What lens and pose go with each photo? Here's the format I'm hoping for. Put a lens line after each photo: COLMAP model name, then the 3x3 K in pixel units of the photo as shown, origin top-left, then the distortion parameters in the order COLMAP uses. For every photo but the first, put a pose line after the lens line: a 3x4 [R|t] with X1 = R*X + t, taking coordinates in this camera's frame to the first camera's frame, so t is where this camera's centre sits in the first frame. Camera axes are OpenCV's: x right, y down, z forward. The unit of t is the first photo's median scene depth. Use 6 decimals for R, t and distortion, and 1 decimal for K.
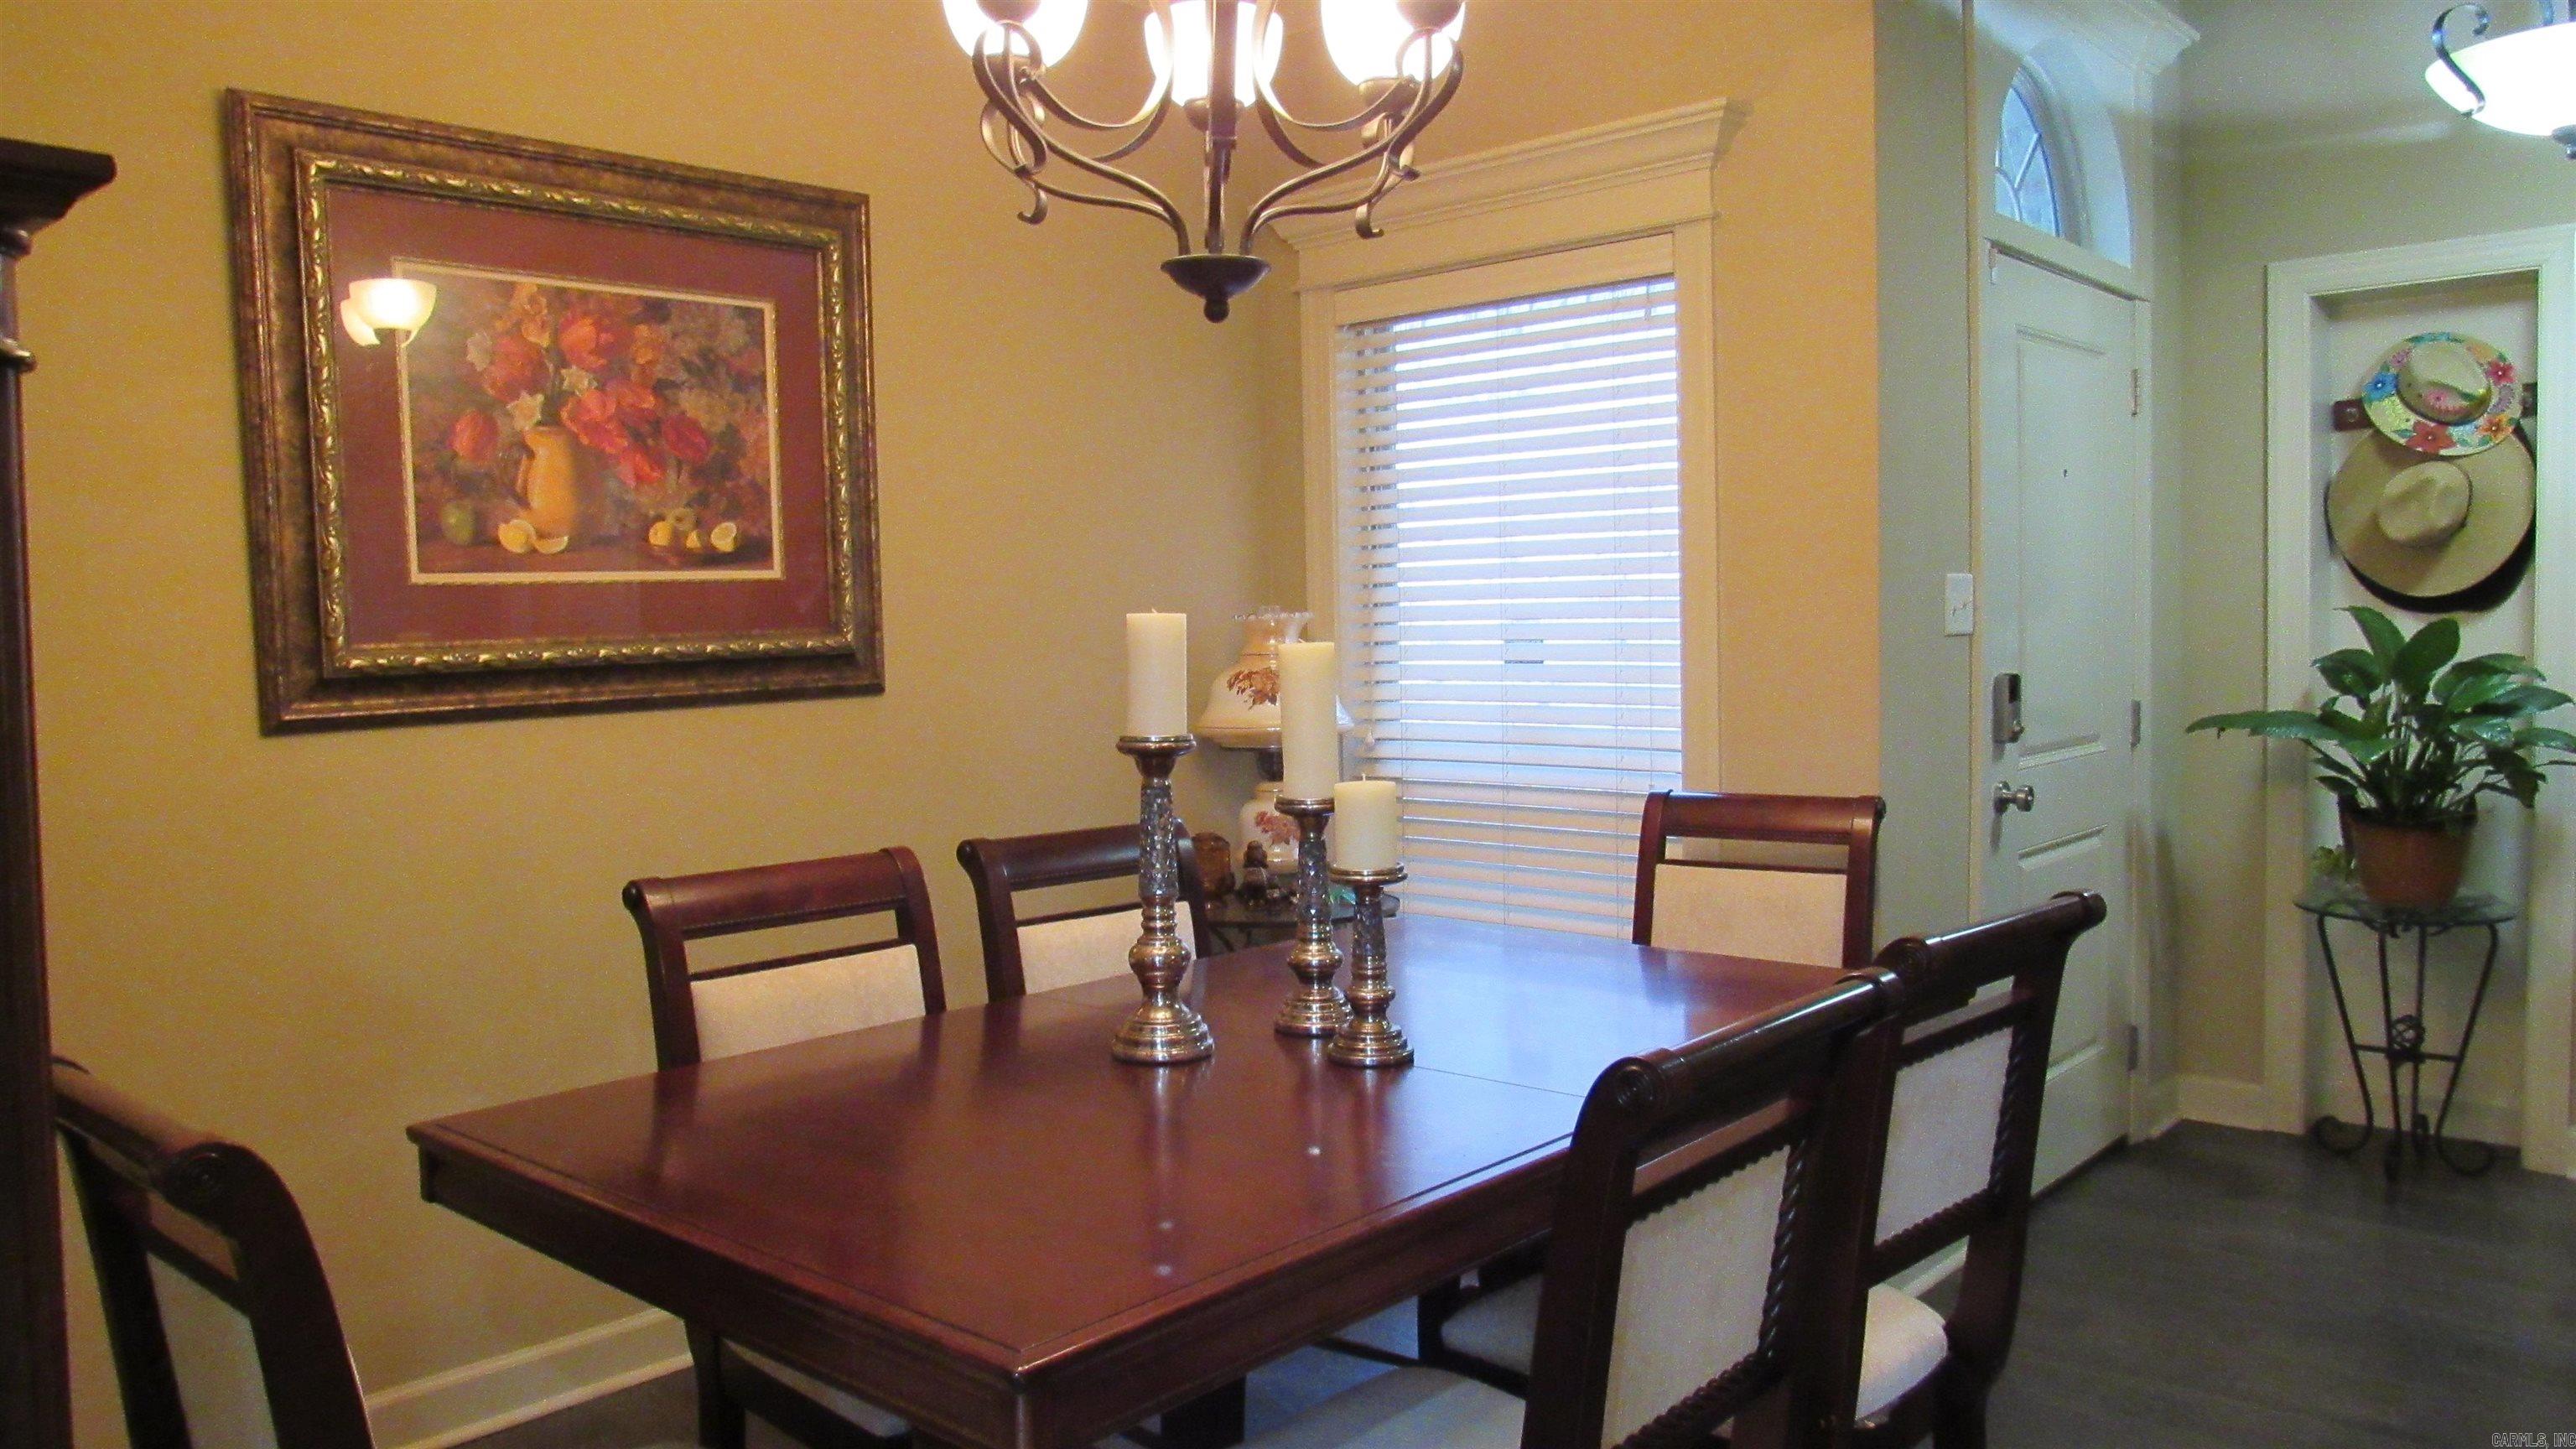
lens RADIAL K [[1841.4, 0, 1285.5], [0, 1841.4, 712.7], [0, 0, 1]] dist [-0.028076, 0.004263]
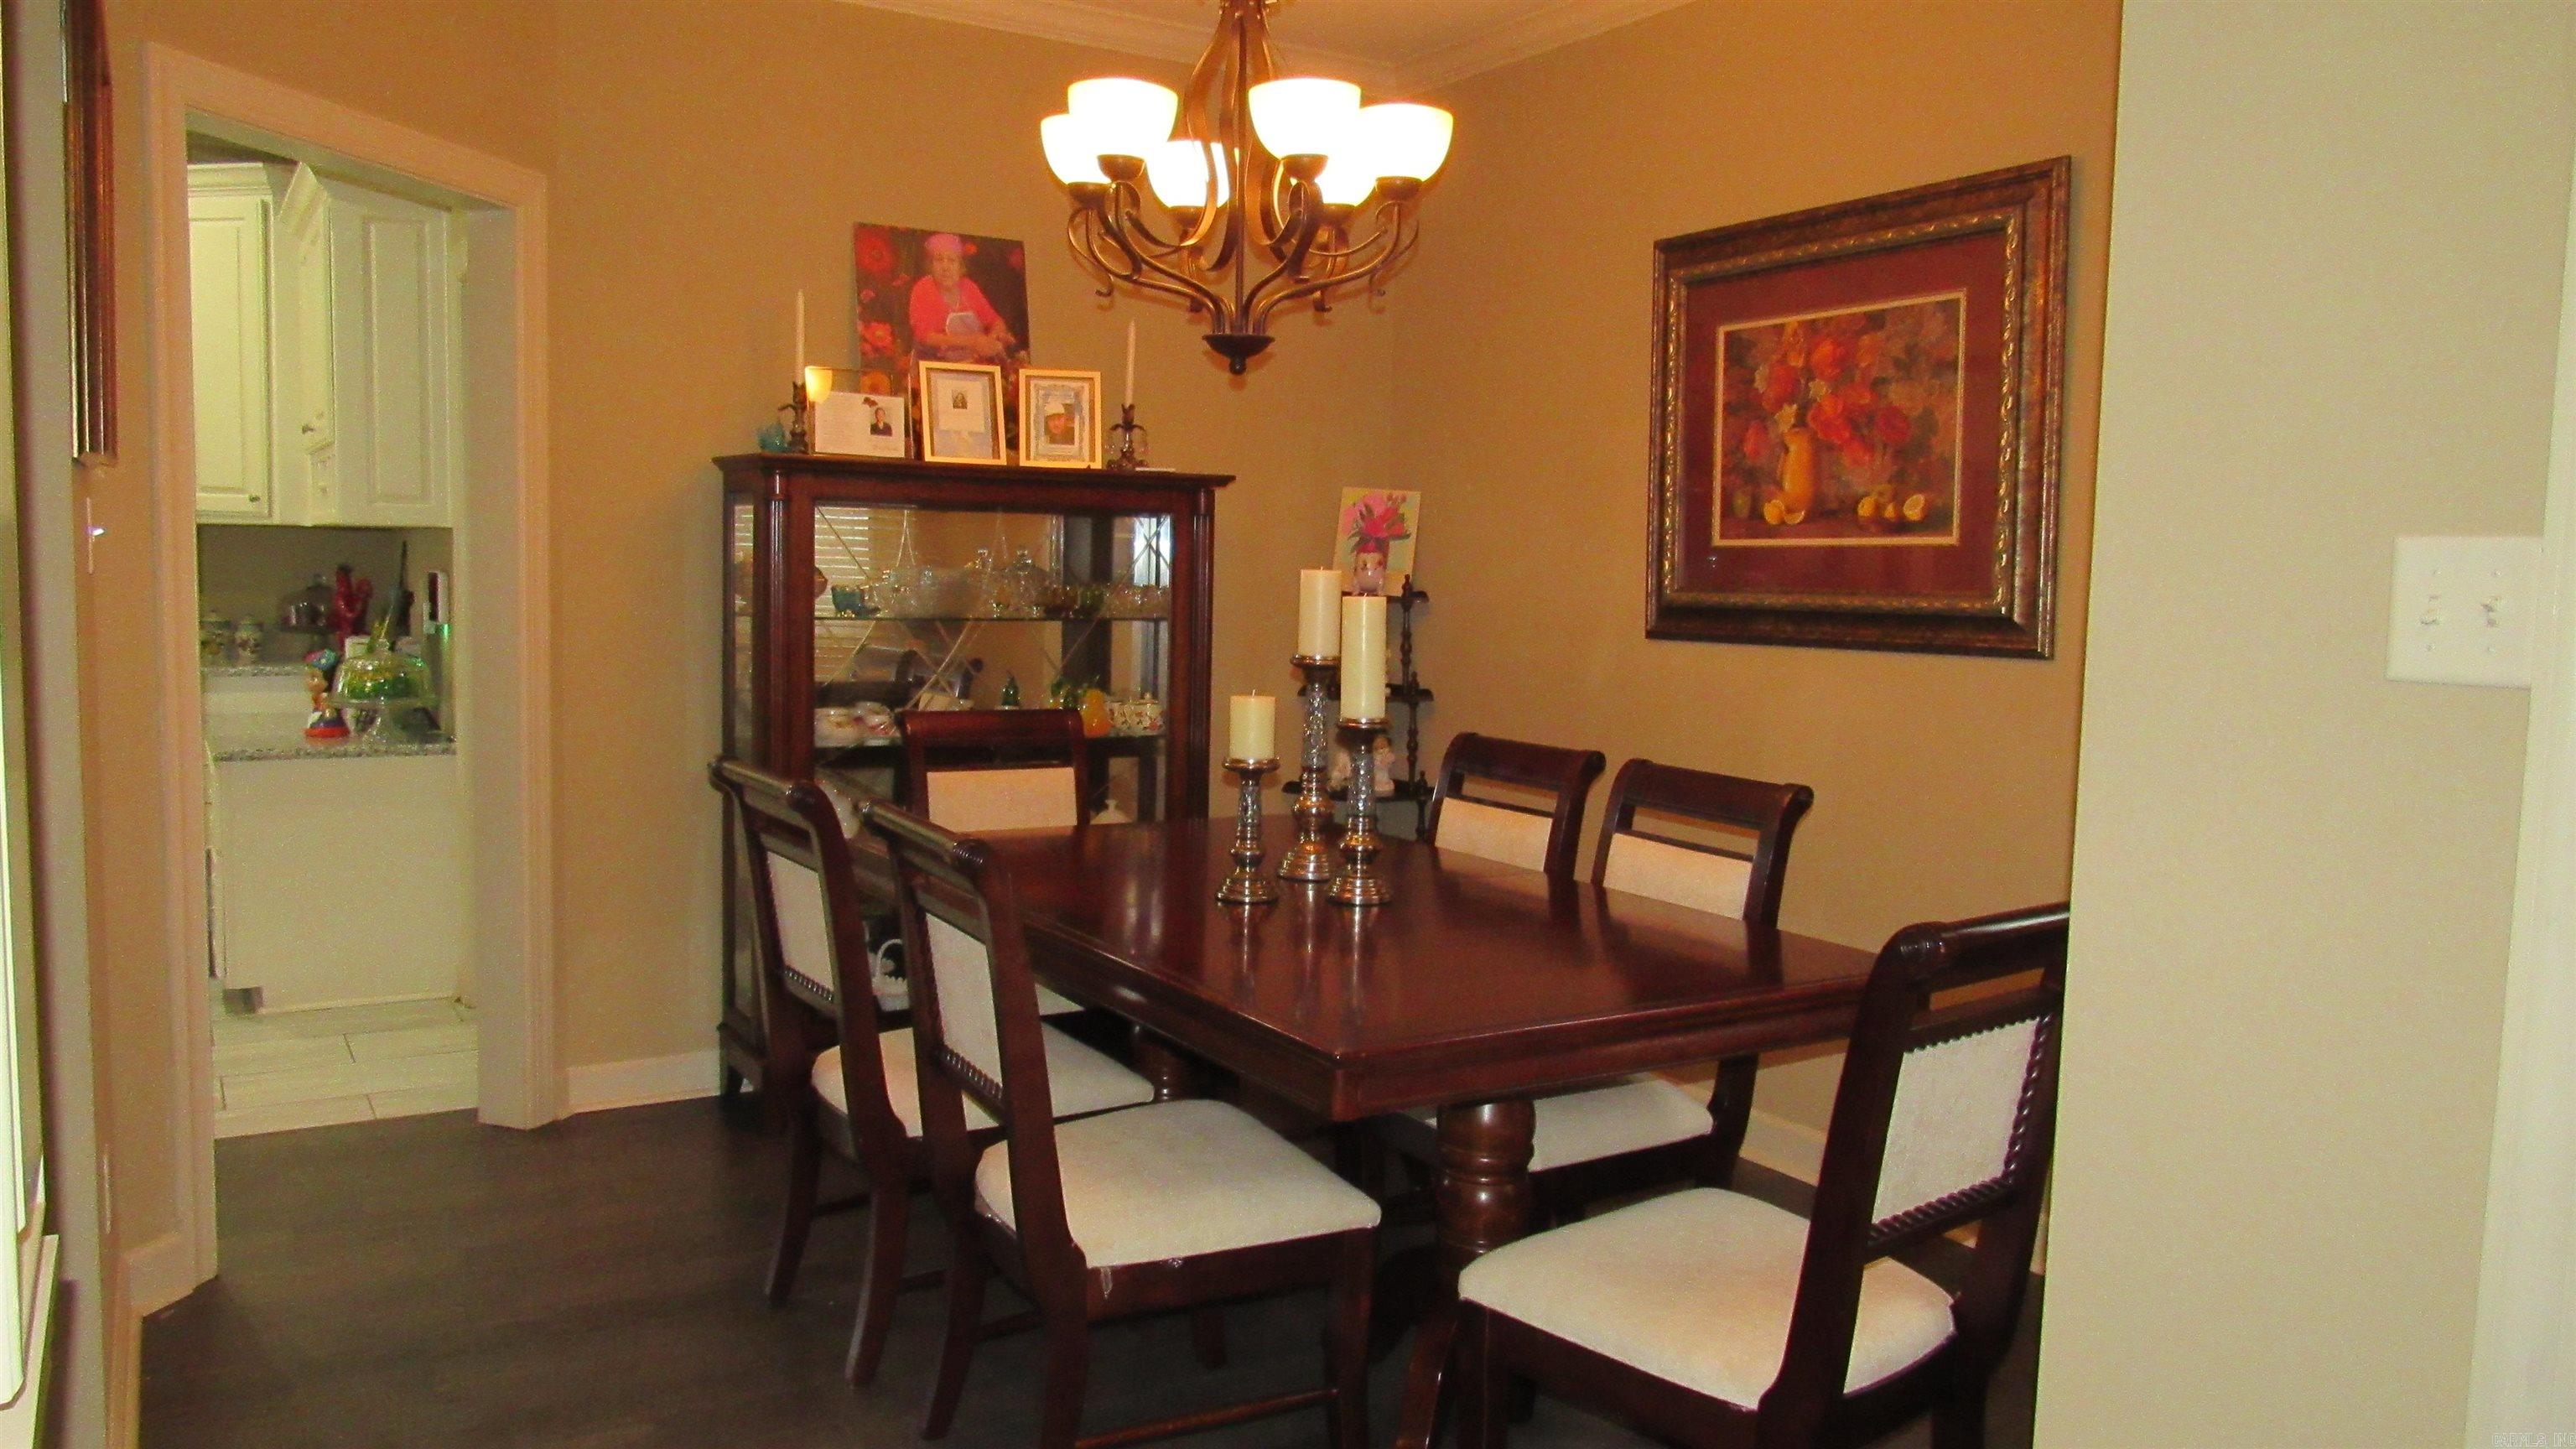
lens RADIAL K [[1841.4, 0, 1286.2], [0, 1841.4, 727.7], [0, 0, 1]] dist [-0.028076, 0.004263]
pose [[-0.274546, 0.103584, -0.955979, 0.940484], [-0.063856, 0.990022, 0.125612, -0.080798], [0.959451, 0.095531, -0.265192, 0.968579]]
